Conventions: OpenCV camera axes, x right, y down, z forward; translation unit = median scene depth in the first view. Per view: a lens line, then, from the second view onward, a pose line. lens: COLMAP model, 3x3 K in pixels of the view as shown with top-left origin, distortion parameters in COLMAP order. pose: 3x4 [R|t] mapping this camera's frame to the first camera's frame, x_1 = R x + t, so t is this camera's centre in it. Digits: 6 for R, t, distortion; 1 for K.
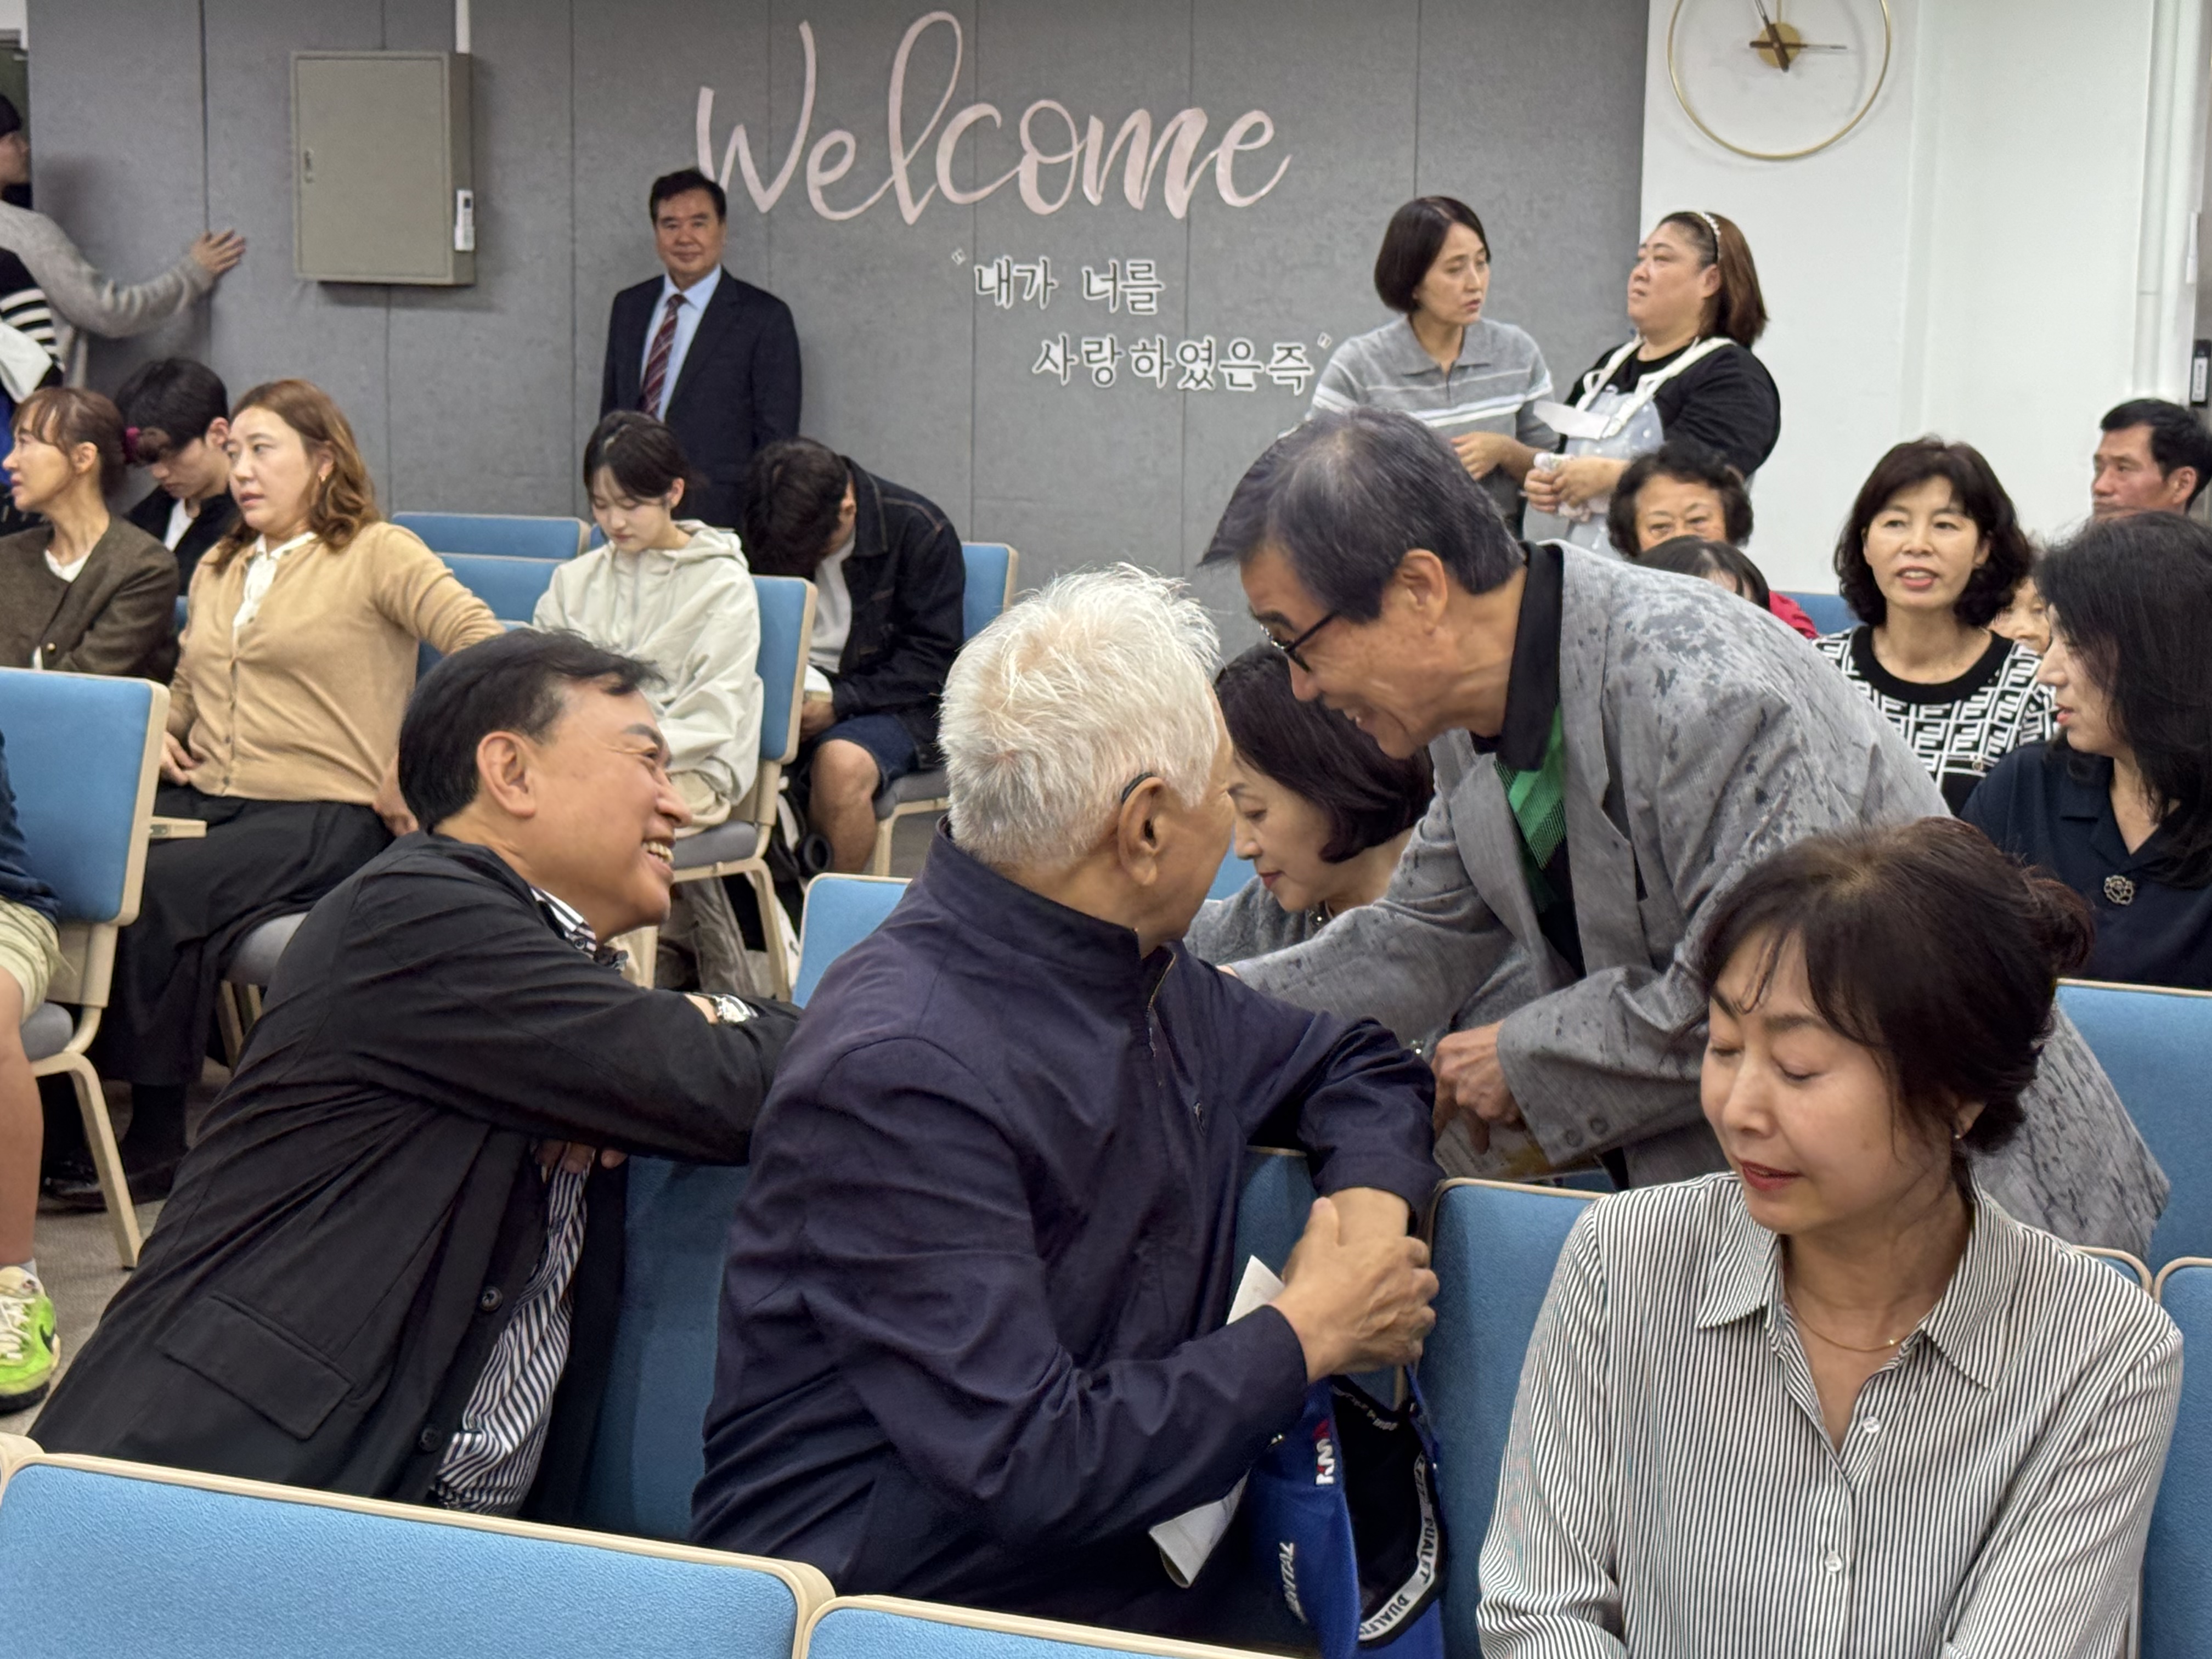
lens RADIAL K [[3827.2, 0, 1104.9], [0, 3827.2, 830.6], [0, 0, 1]] dist [0.069628, 0.000000]
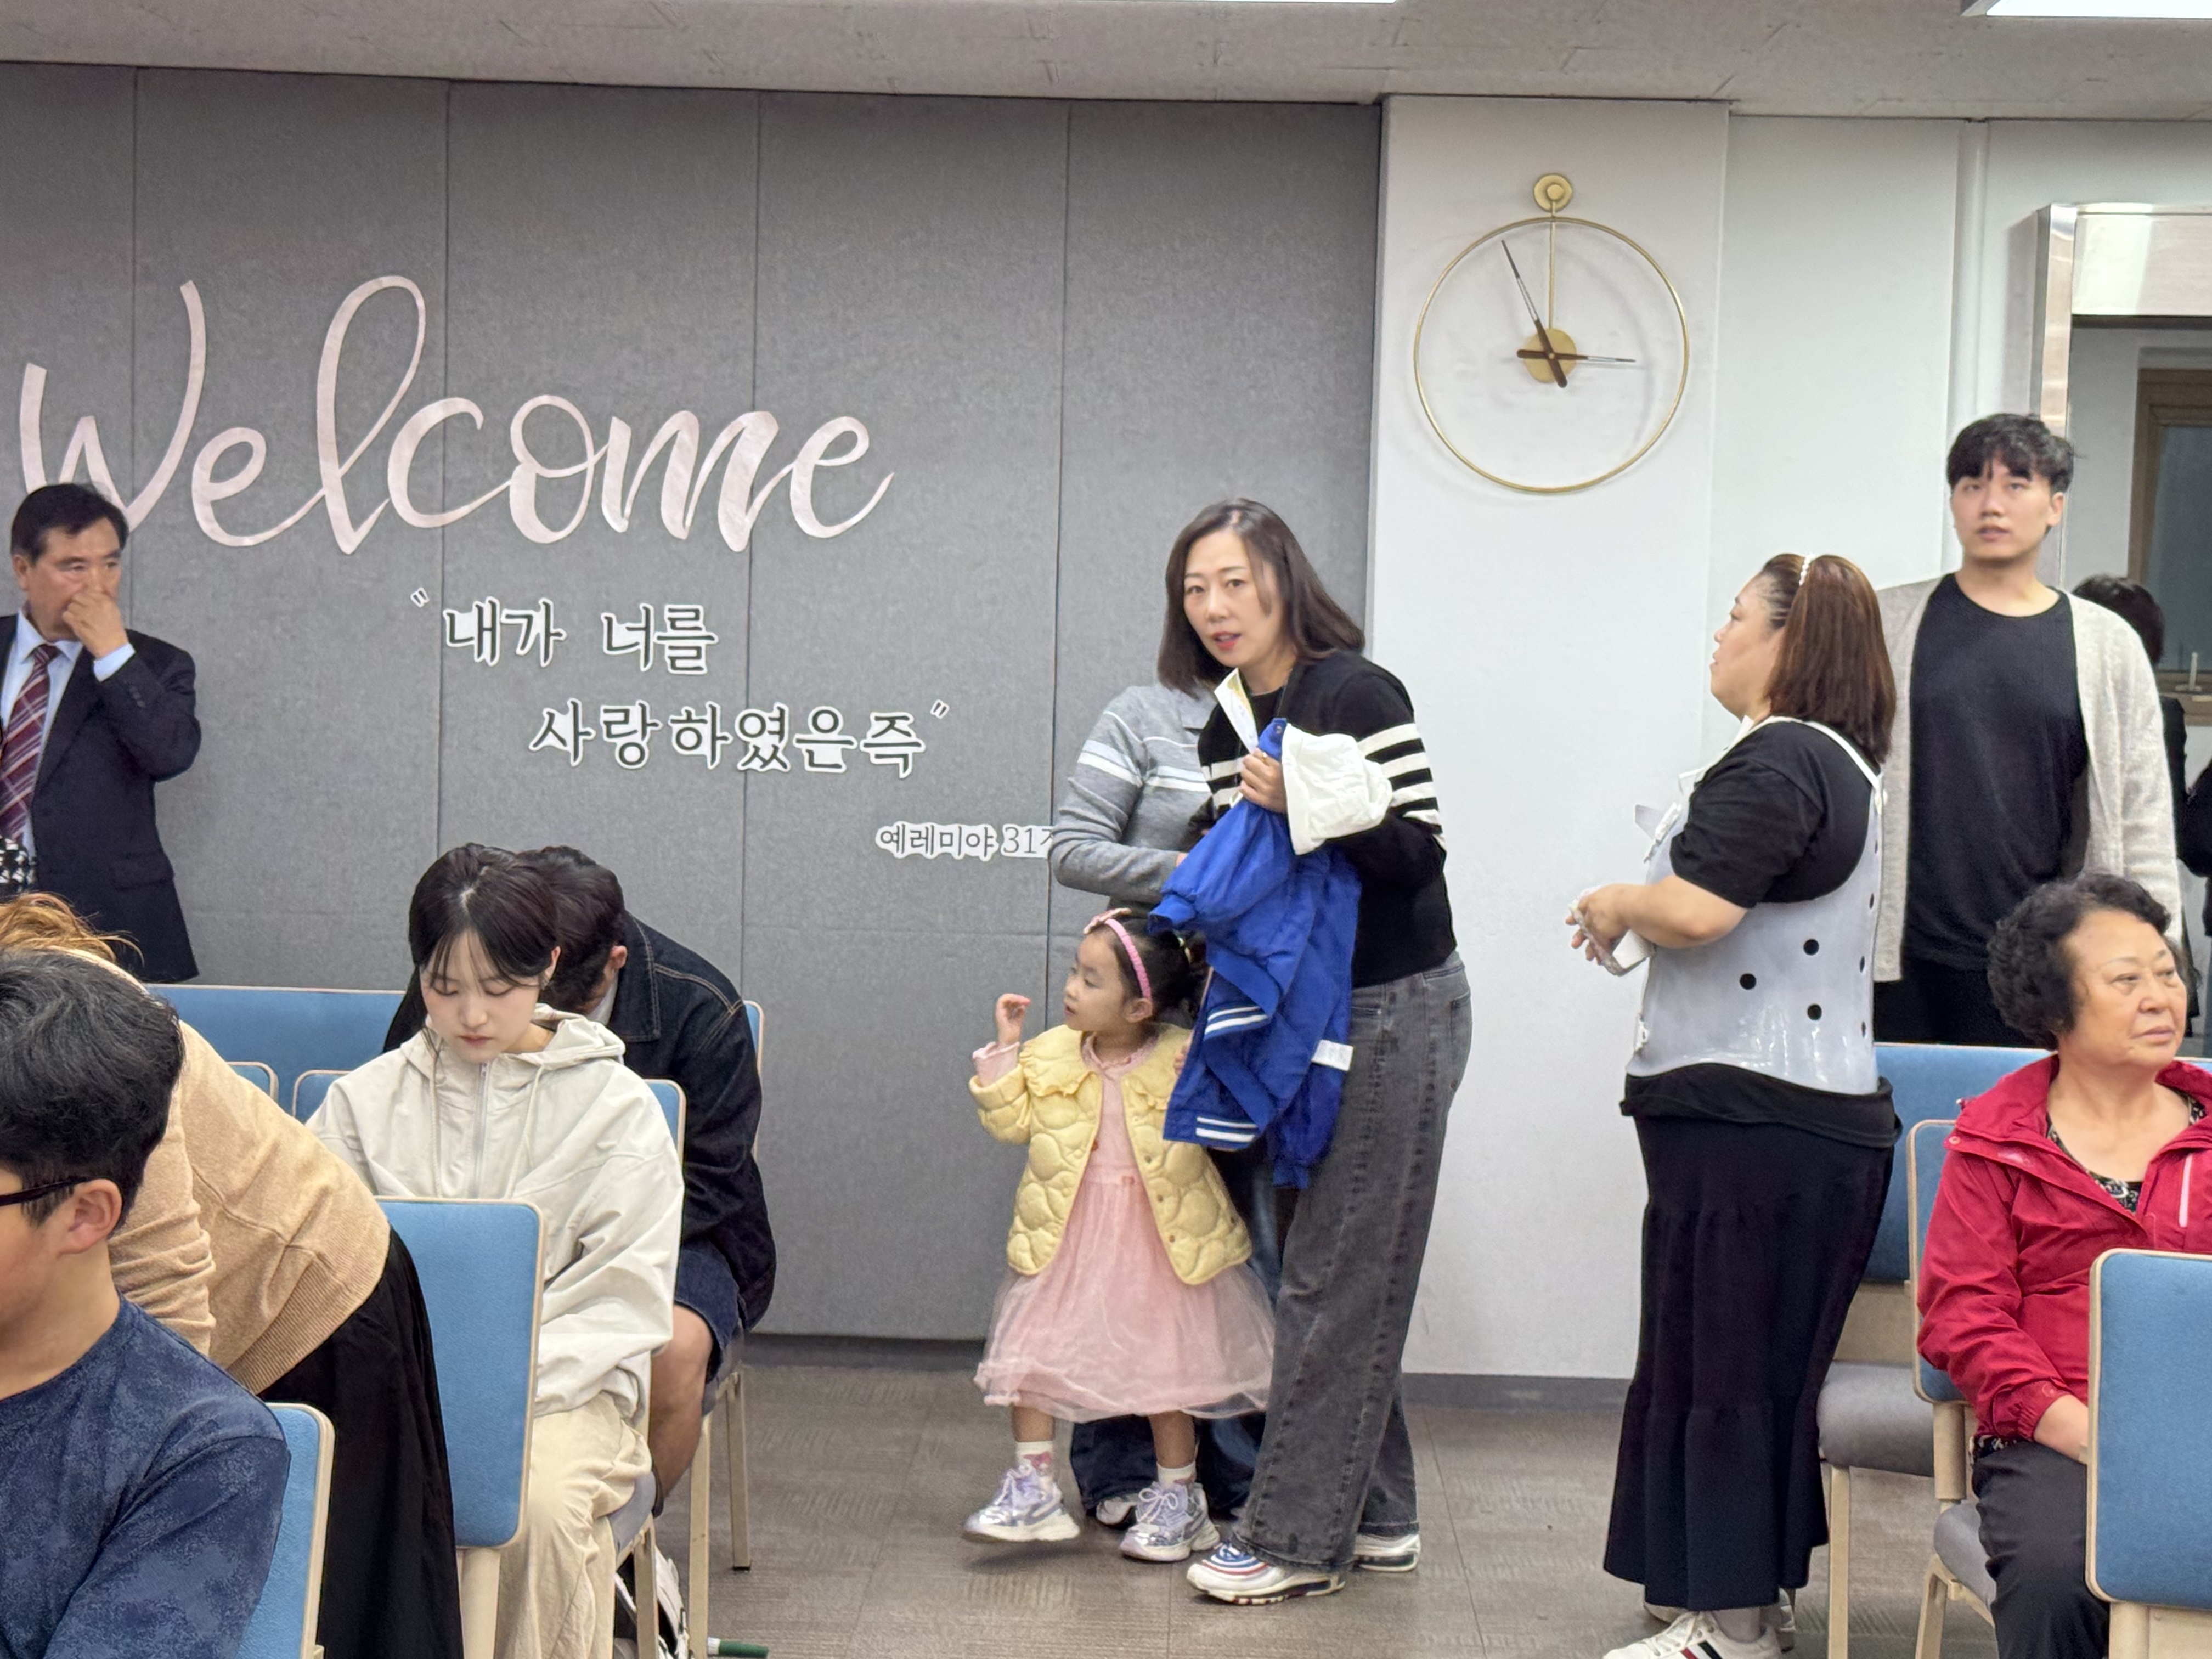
lens RADIAL K [[3827.2, 0, 1107.0], [0, 3827.2, 827.7], [0, 0, 1]] dist [0.069628, 0.000000]
pose [[0.923537, -0.015984, 0.383177, -0.206510], [0.047296, 0.996251, -0.072435, -0.044708], [-0.380583, 0.085019, 0.920830, 0.265349]]
